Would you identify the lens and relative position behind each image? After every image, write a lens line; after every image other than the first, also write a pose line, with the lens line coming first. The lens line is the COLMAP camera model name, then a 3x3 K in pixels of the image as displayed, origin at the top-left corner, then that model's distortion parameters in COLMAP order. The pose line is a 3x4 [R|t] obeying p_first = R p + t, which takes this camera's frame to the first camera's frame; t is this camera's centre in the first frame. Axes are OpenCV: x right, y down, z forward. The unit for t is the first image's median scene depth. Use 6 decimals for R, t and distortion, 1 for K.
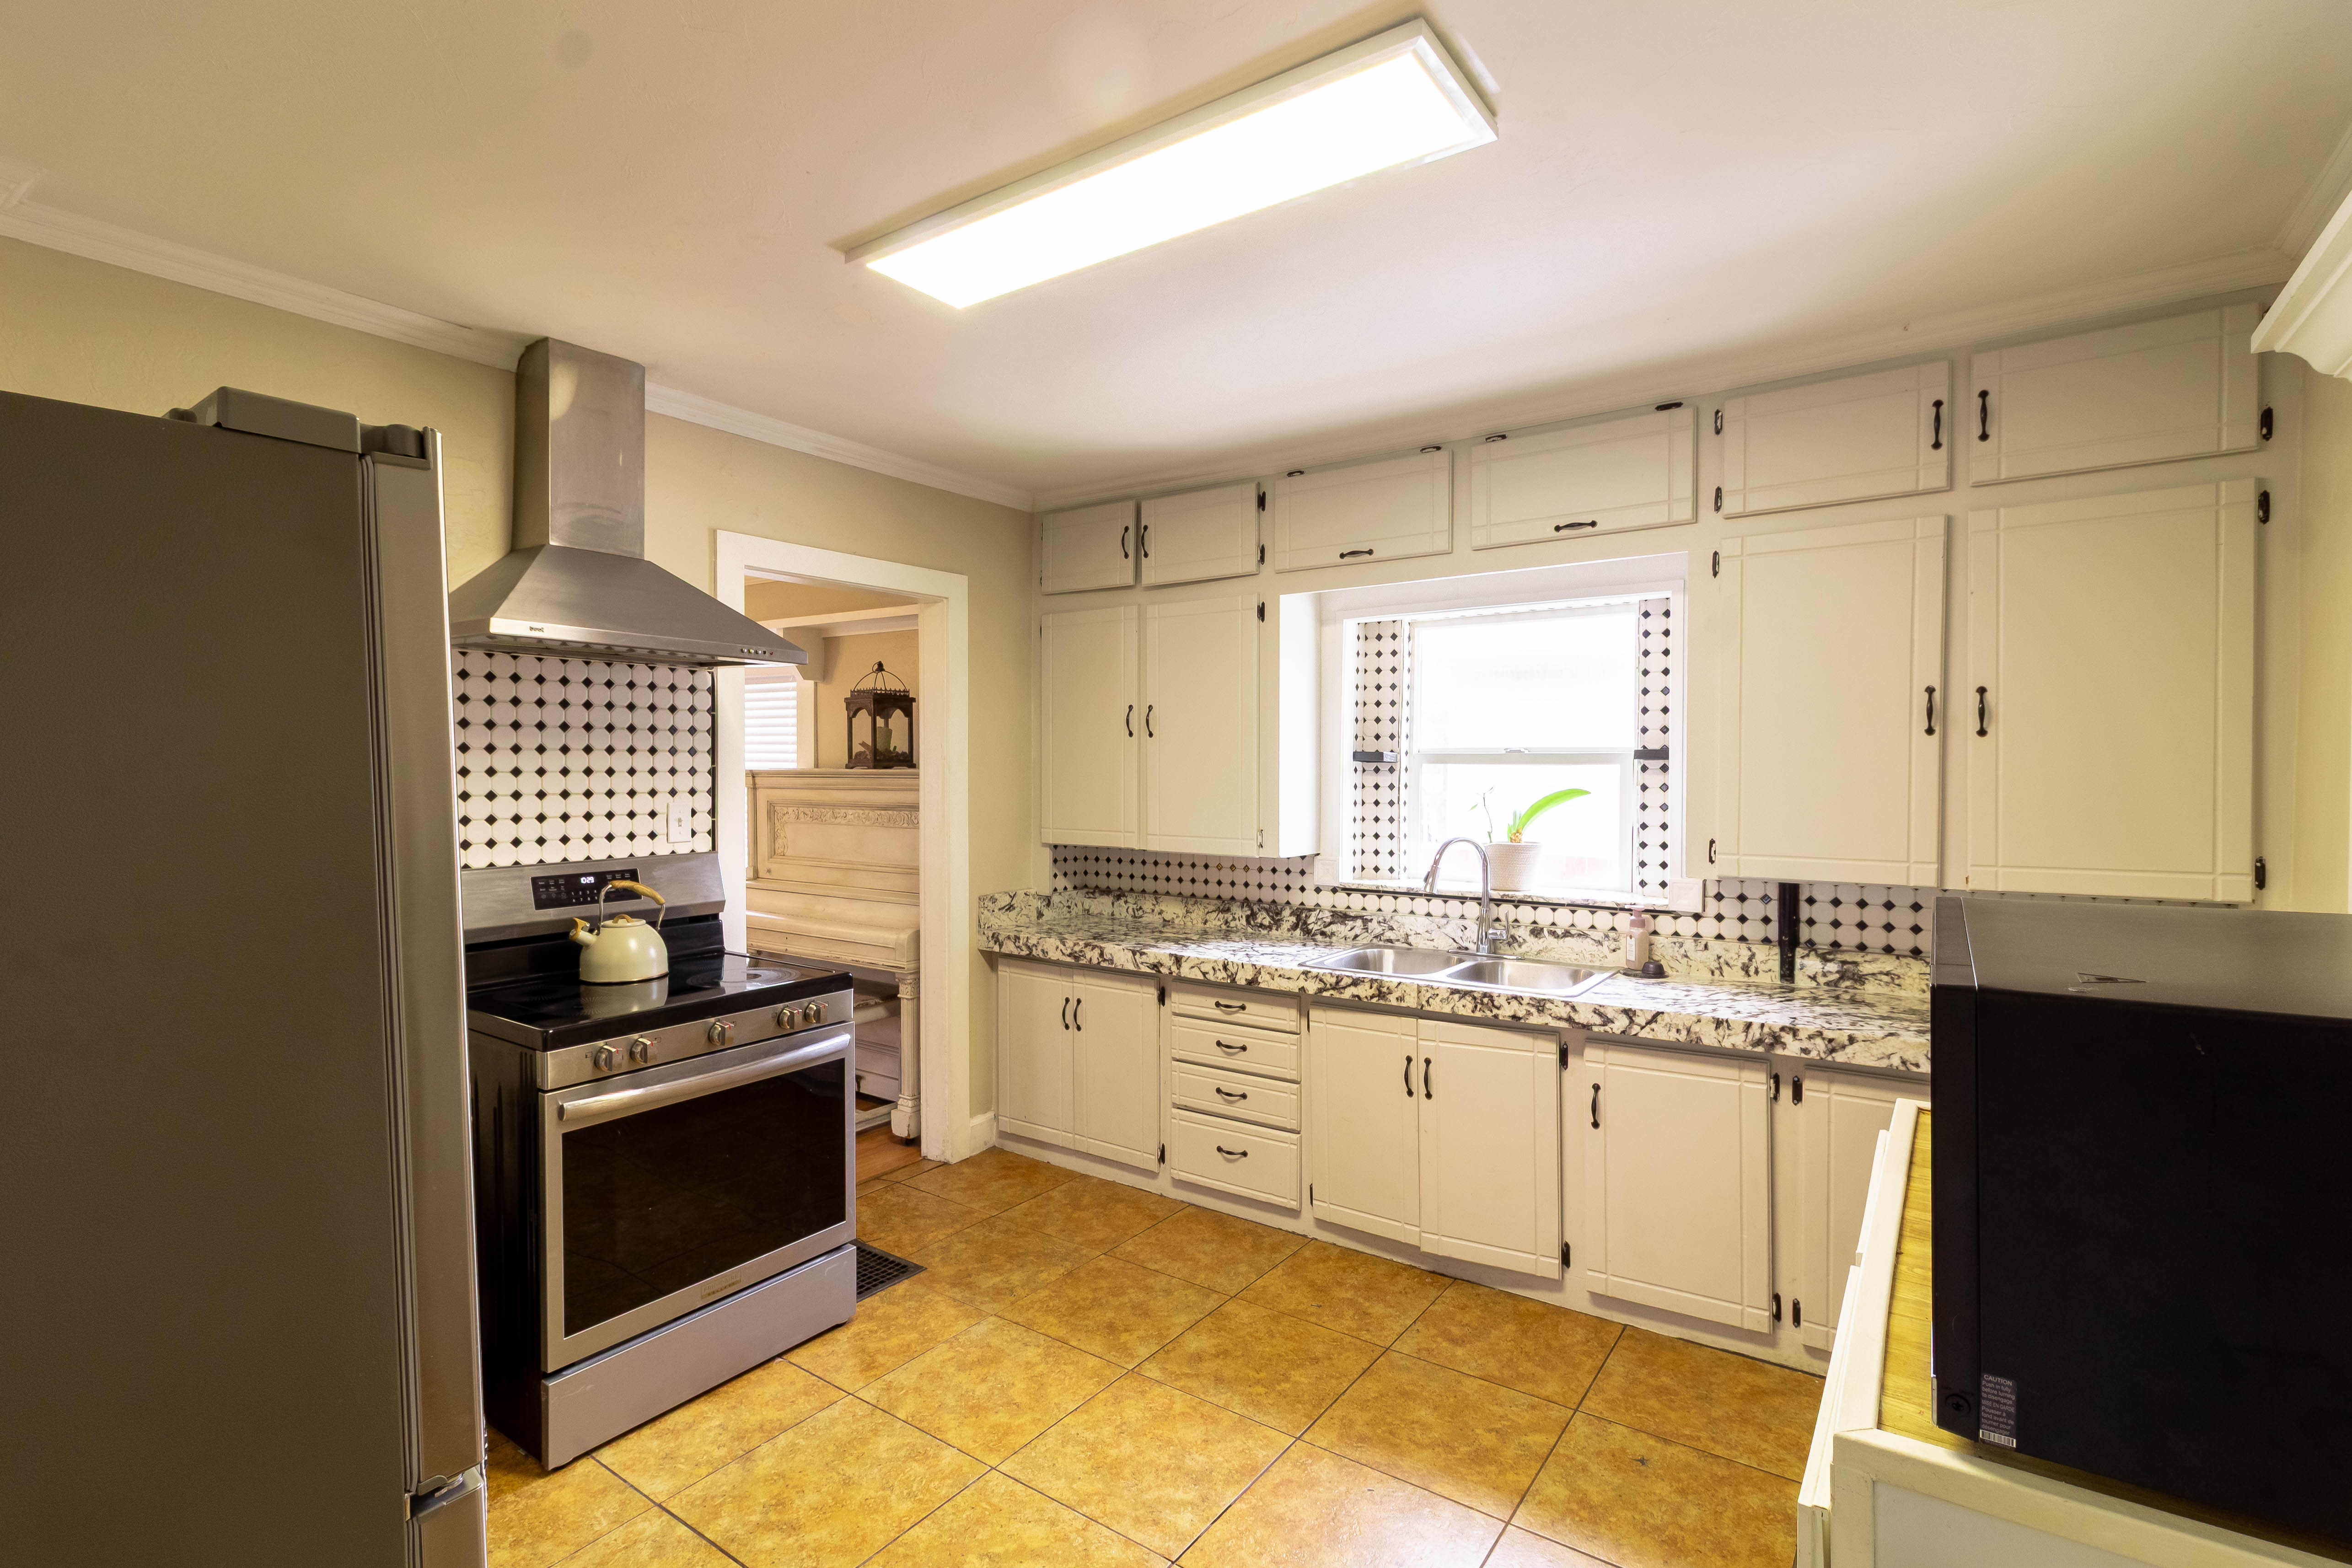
lens RADIAL K [[1107.2, 0, 1180.6], [0, 1107.2, 791.2], [0, 0, 1]] dist [0.002184, 0.000164]
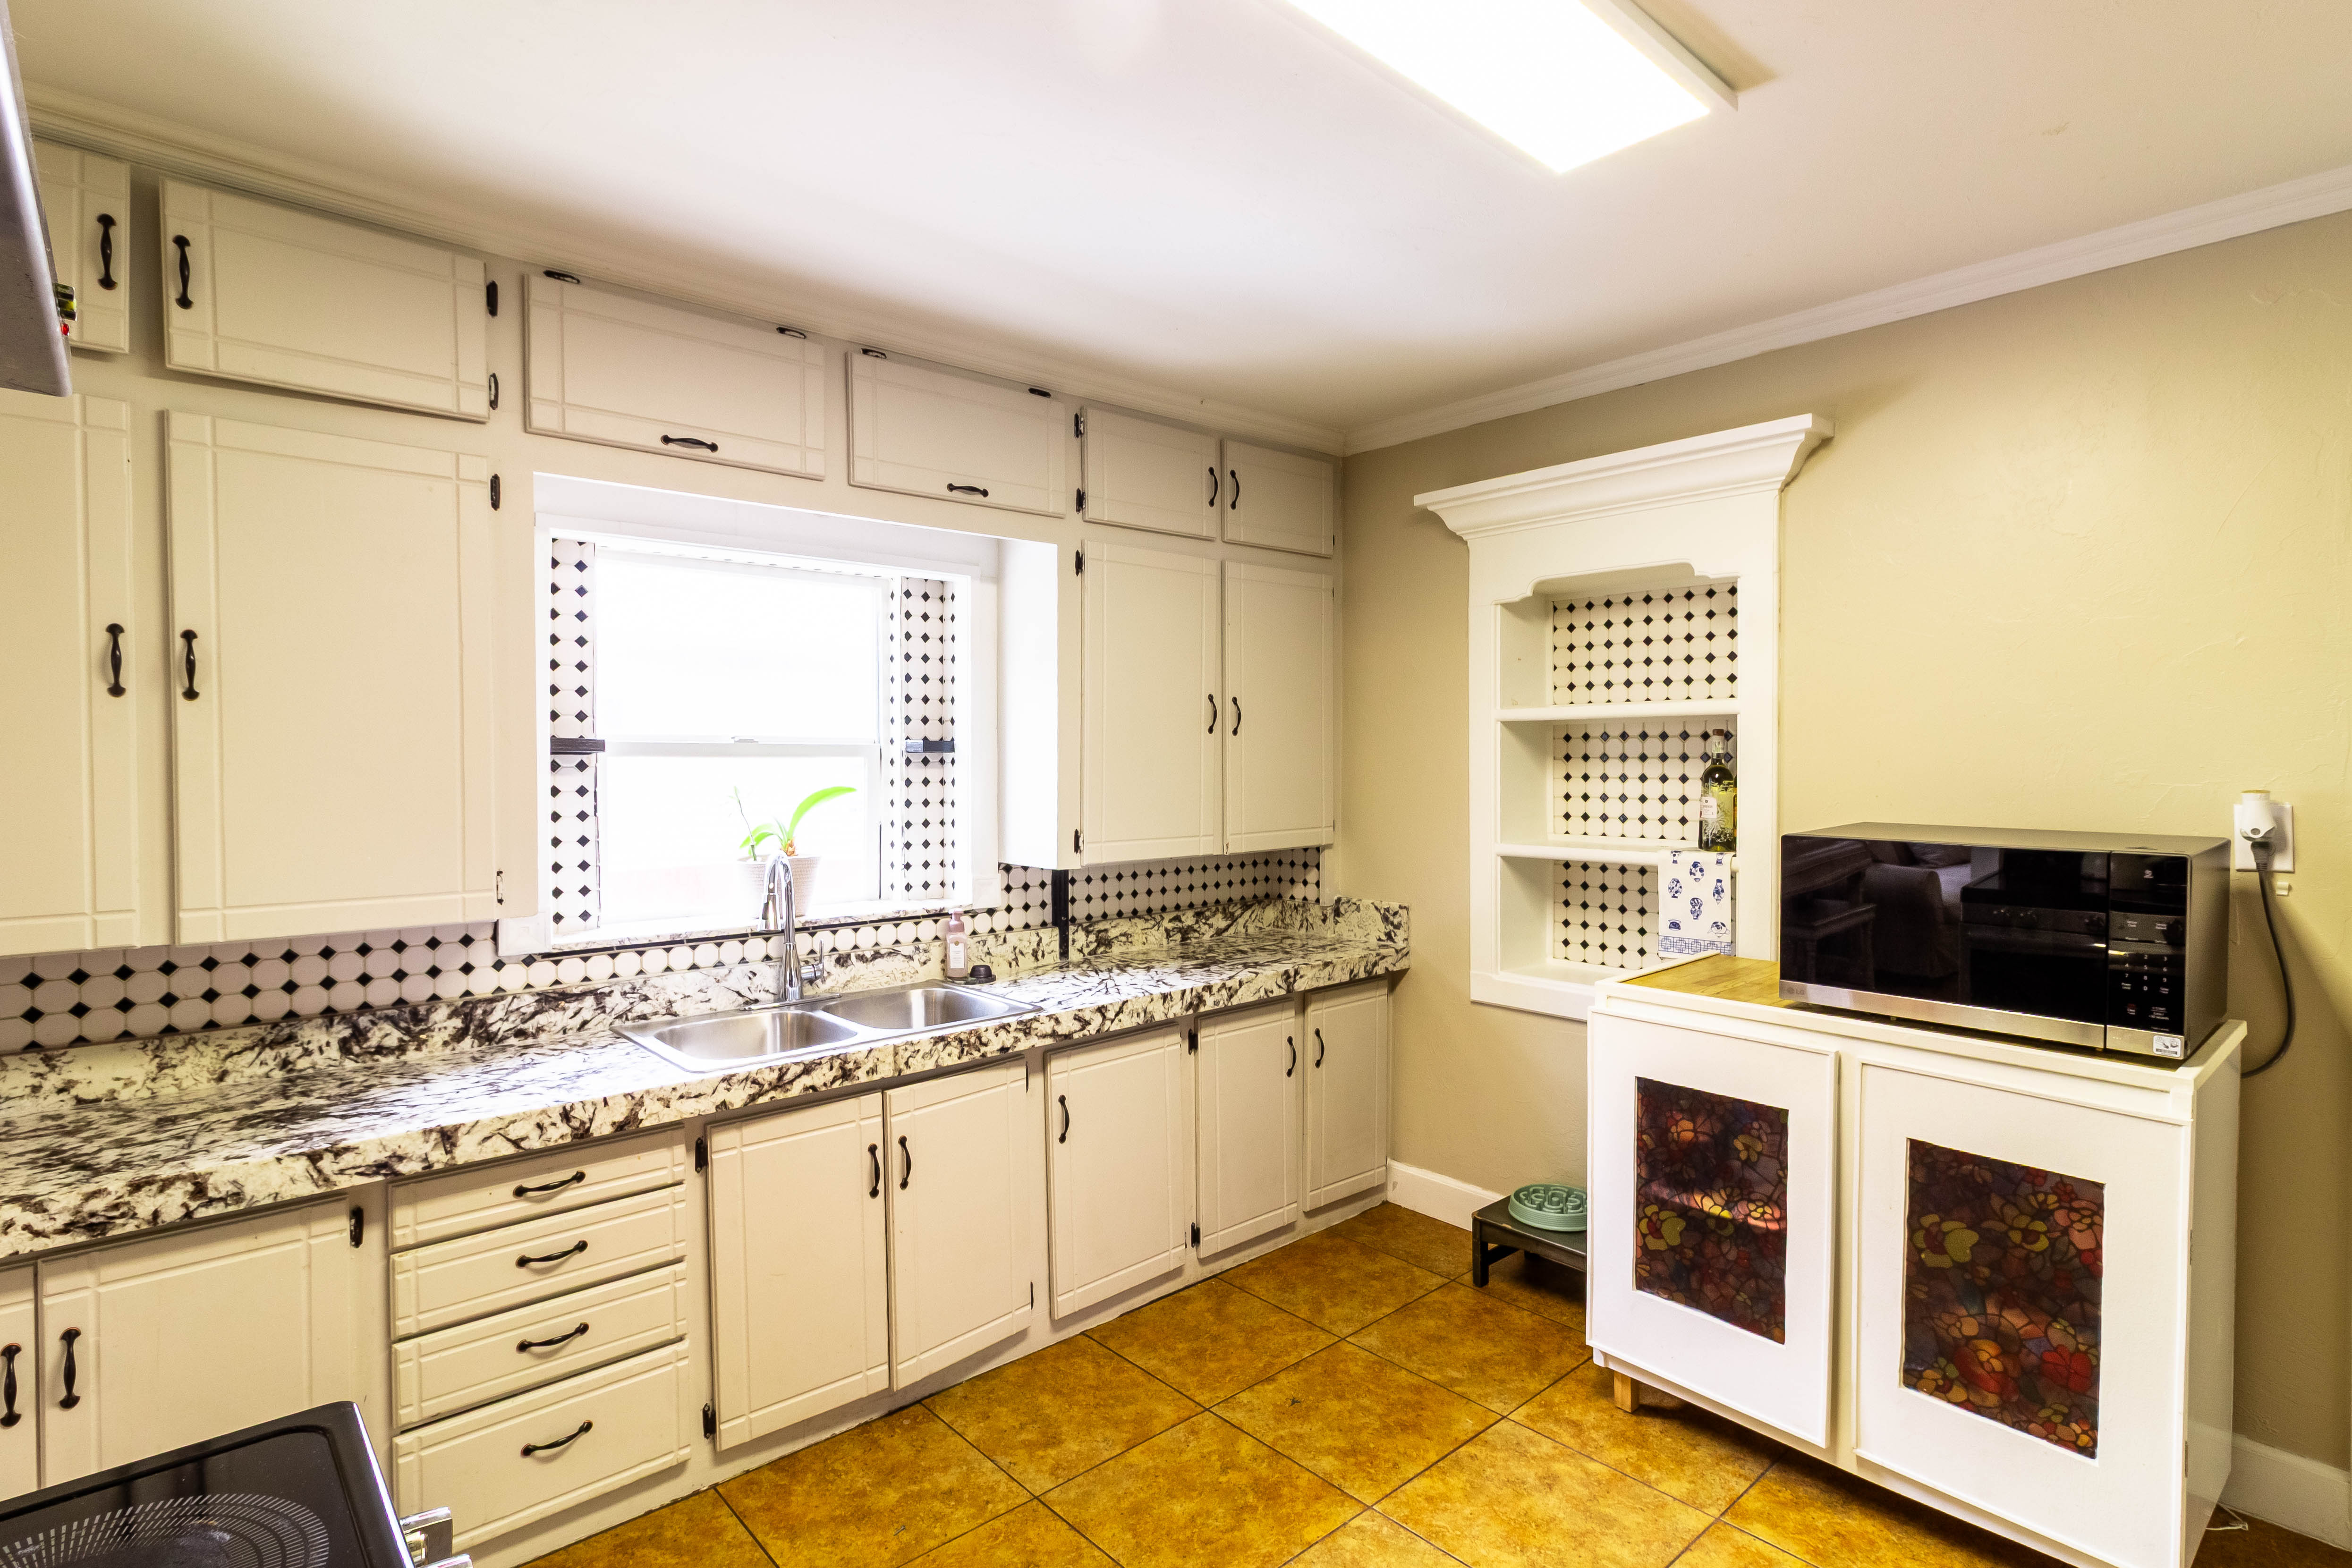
lens RADIAL K [[1161.5, 0, 1176.0], [0, 1161.5, 784.0], [0, 0, 1]] dist [0.001955, 0.000556]
pose [[0.229568, -0.022714, 0.973027, -0.478732], [0.025720, 0.999520, 0.017264, -0.013113], [-0.972953, 0.021063, 0.230042, 0.575452]]
